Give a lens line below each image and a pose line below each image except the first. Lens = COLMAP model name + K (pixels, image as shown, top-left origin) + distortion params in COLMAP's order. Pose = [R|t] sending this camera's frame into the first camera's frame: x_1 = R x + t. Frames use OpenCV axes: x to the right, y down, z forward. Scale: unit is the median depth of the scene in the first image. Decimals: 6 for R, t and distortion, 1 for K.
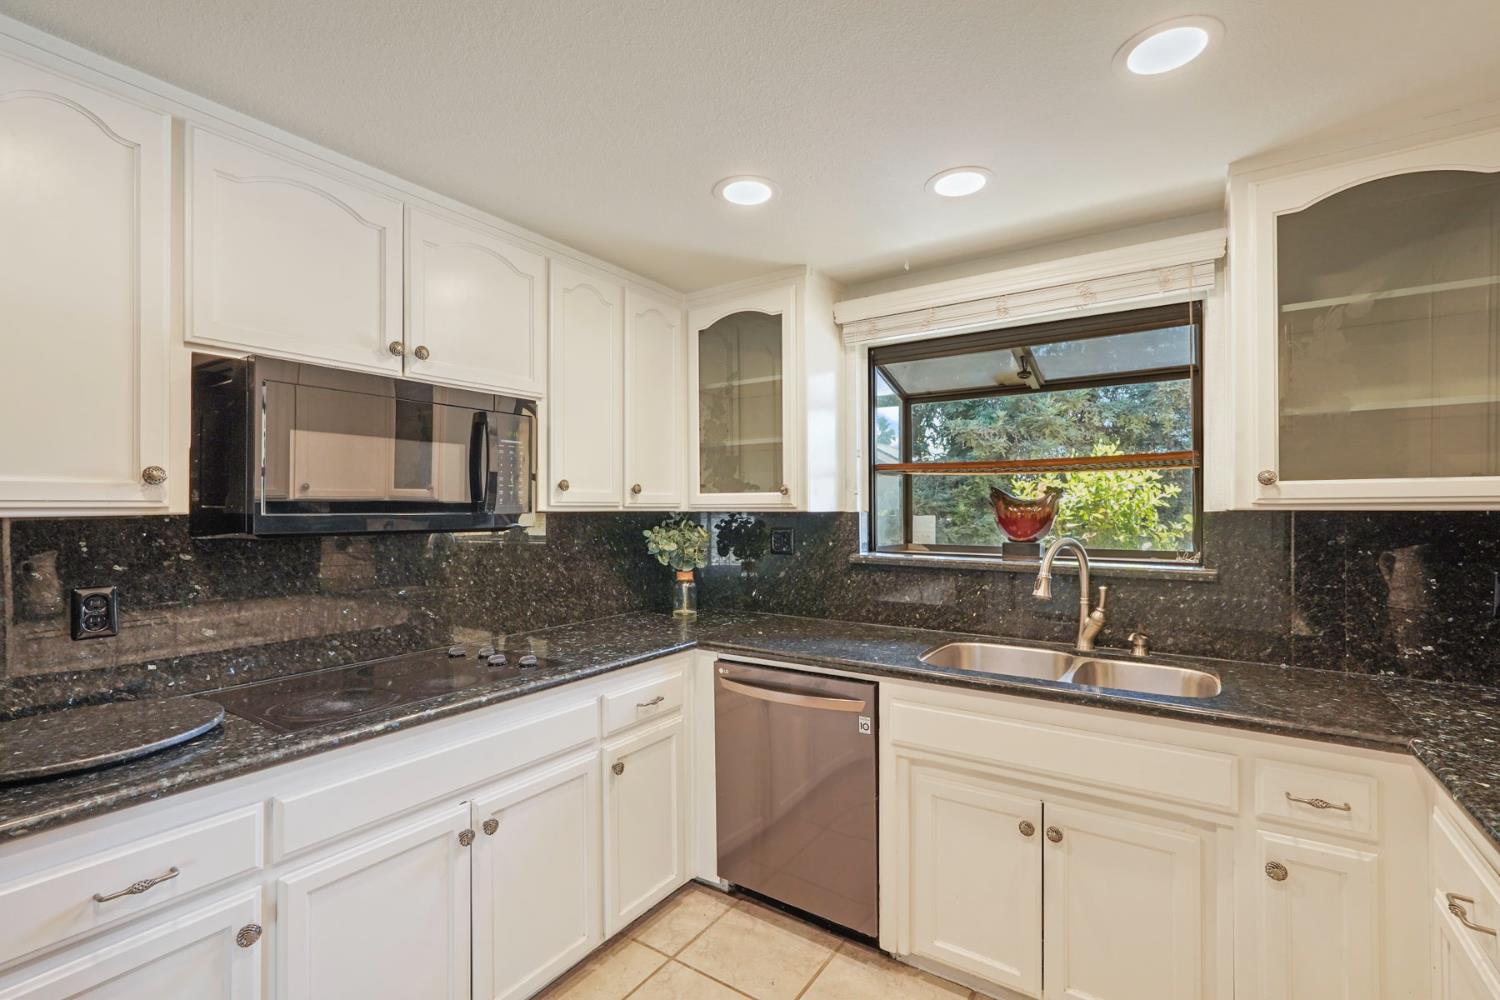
lens RADIAL K [[670.8, 0, 750.0], [0, 670.8, 500.0], [0, 0, 1]] dist [-0.018125, 0.010239]
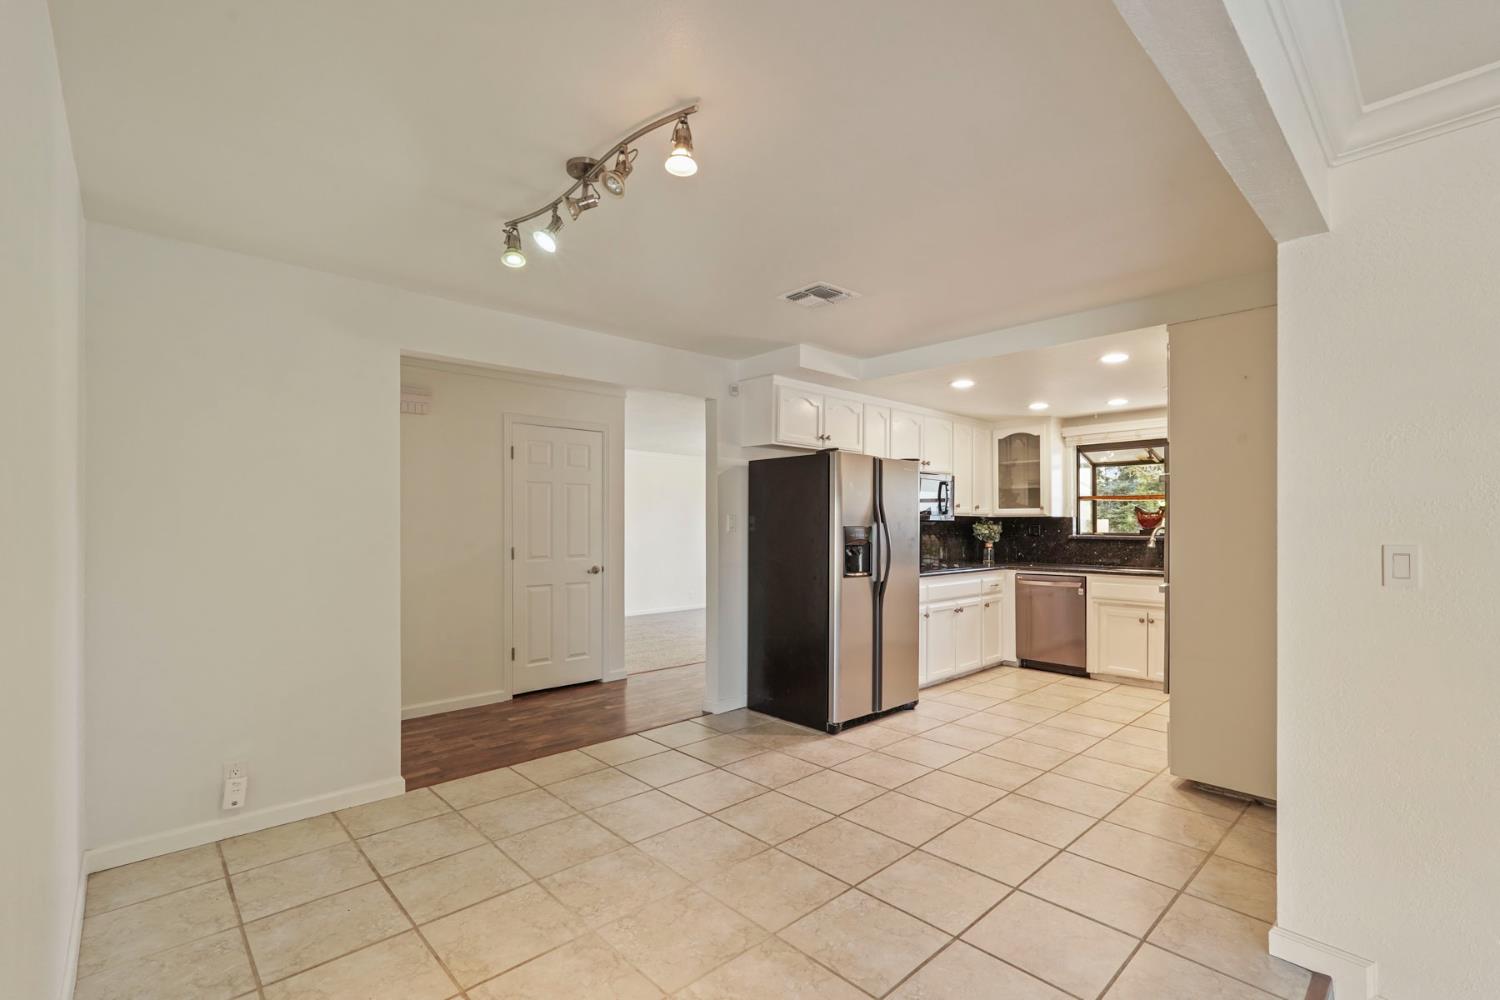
lens RADIAL K [[674.4, 0, 750.6], [0, 674.4, 515.4], [0, 0, 1]] dist [-0.003430, 0.000243]
pose [[0.976014, 0.003633, -0.217678, -0.479535], [-0.004414, 0.999985, -0.003100, 0.027267], [0.217663, 0.003987, 0.976016, -1.743924]]
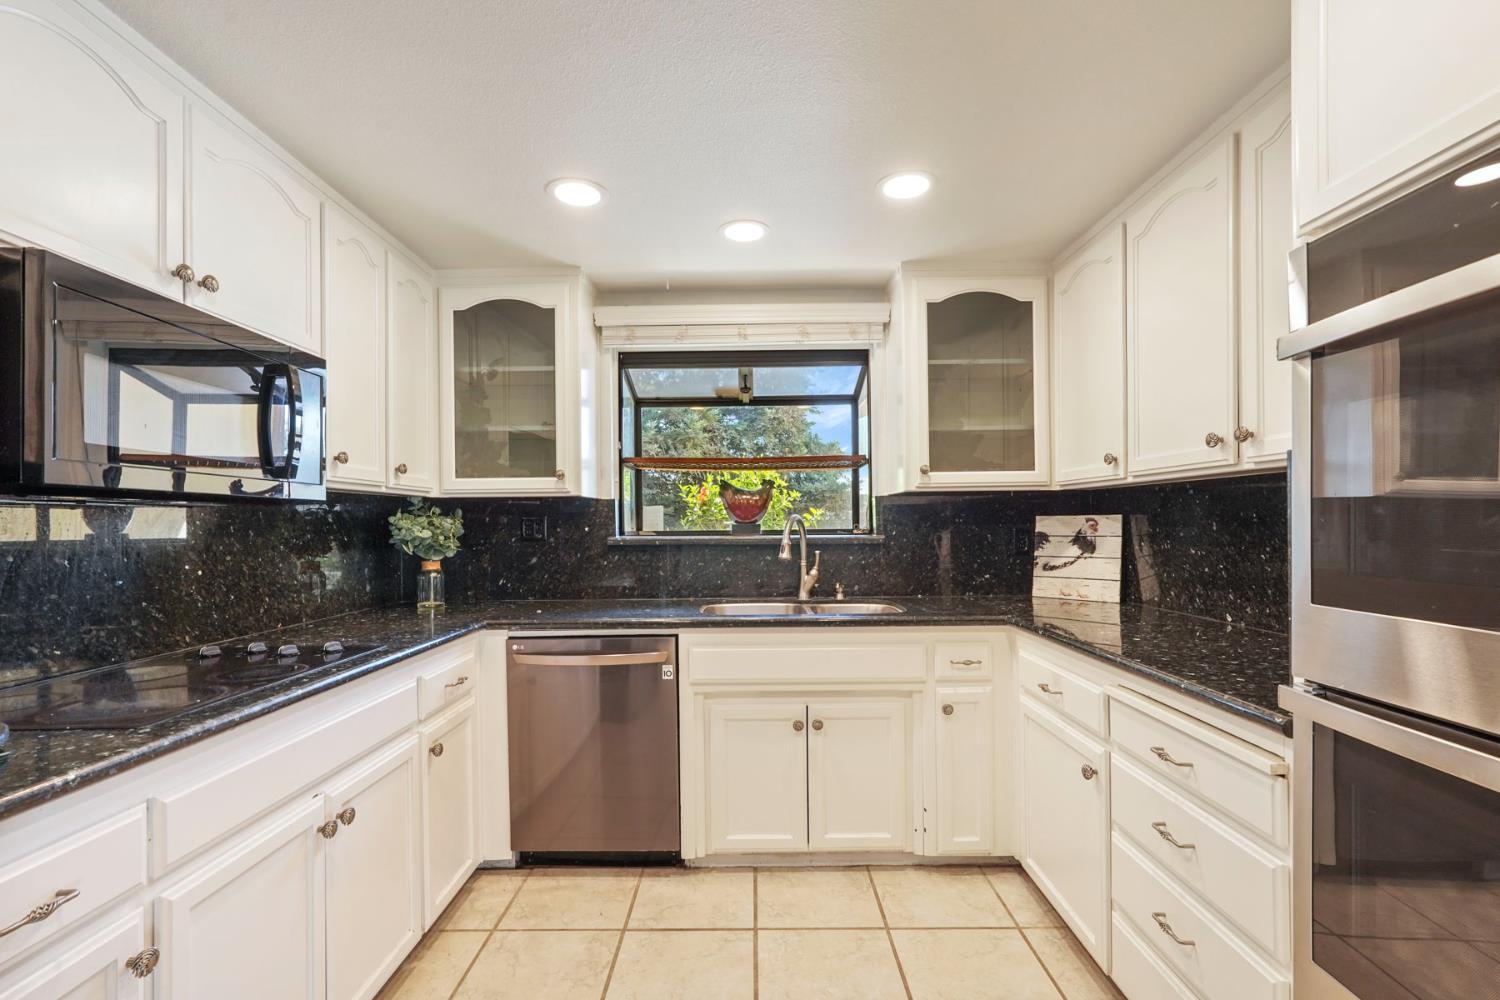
lens RADIAL K [[674.4, 0, 750.6], [0, 674.4, 515.4], [0, 0, 1]] dist [-0.003430, 0.000243]
pose [[0.829515, 0.001385, 0.558483, -0.312544], [0.001494, 0.999988, -0.004698, 0.057346], [-0.558482, 0.004732, 0.829503, -0.053579]]
